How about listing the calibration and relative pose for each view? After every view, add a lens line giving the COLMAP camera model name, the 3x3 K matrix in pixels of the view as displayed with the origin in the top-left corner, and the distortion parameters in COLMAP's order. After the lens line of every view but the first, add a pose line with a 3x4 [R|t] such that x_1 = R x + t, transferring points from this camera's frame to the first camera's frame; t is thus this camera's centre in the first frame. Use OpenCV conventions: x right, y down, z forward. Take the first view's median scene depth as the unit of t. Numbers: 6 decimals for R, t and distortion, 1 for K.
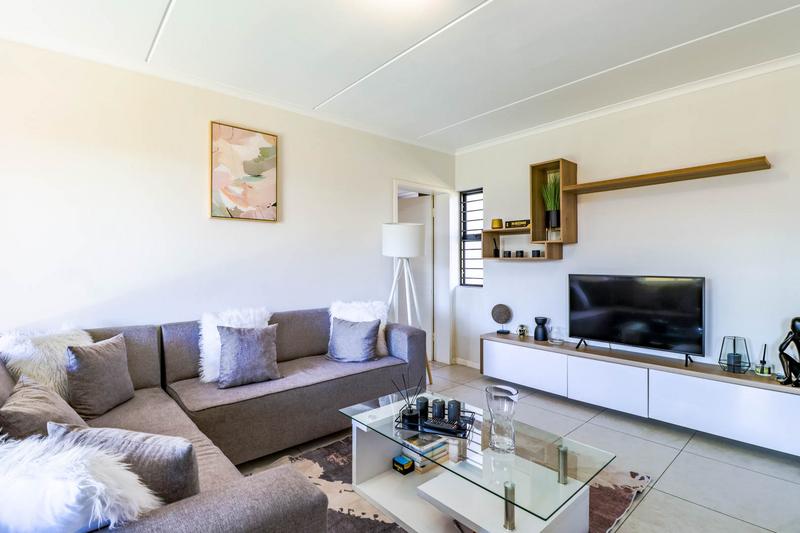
lens RADIAL K [[391.6, 0, 400.0], [0, 391.6, 266.5], [0, 0, 1]] dist [0.000261, -0.014713]
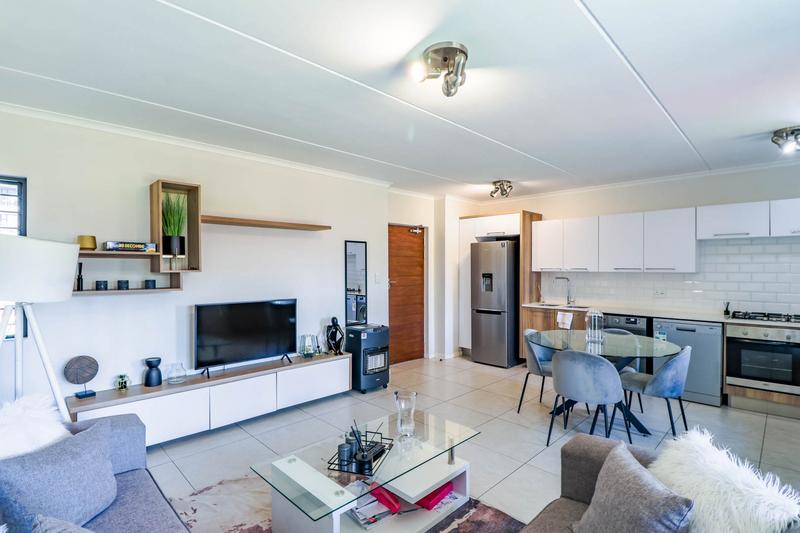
lens RADIAL K [[391.6, 0, 400.0], [0, 391.6, 266.5], [0, 0, 1]] dist [0.000261, -0.014713]
pose [[-0.072279, 0.002906, 0.997380, -0.547467], [0.014289, 0.999896, -0.001878, -0.063583], [-0.997282, 0.014115, -0.072313, 0.542606]]
